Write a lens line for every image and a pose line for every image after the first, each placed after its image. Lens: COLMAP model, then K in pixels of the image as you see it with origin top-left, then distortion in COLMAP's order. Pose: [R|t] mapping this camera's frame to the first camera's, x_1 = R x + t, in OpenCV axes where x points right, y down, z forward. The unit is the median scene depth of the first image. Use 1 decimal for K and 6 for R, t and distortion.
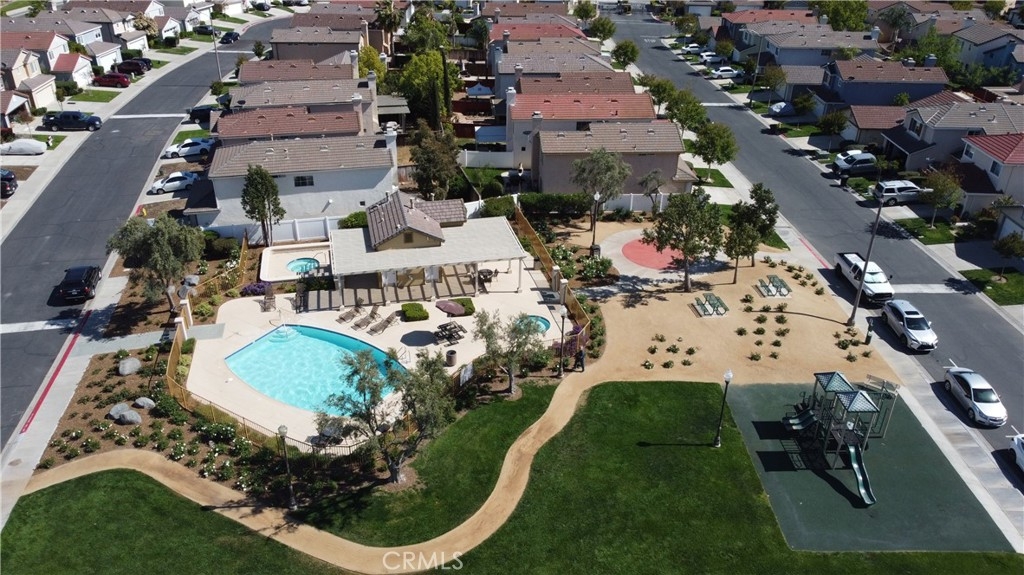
lens RADIAL K [[773.2, 0, 511.5], [0, 773.2, 287.6], [0, 0, 1]] dist [0.005420, -0.007825]
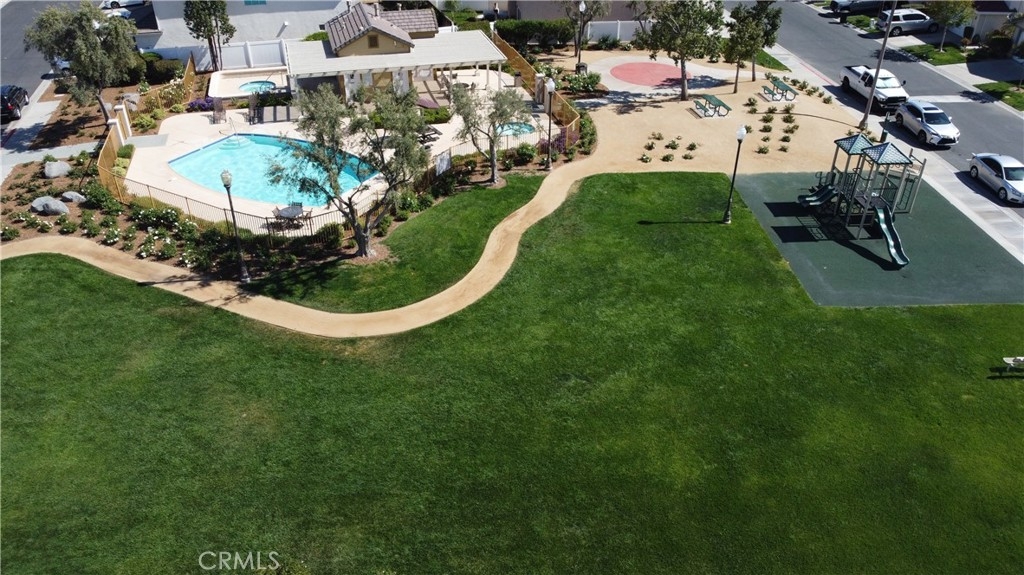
lens RADIAL K [[773.2, 0, 511.5], [0, 773.2, 286.6], [0, 0, 1]] dist [0.005420, -0.007825]
pose [[0.999231, -0.028260, 0.027168, -0.006909], [0.026289, 0.997174, 0.070380, 0.172078], [-0.029080, -0.069612, 0.997150, 0.094732]]
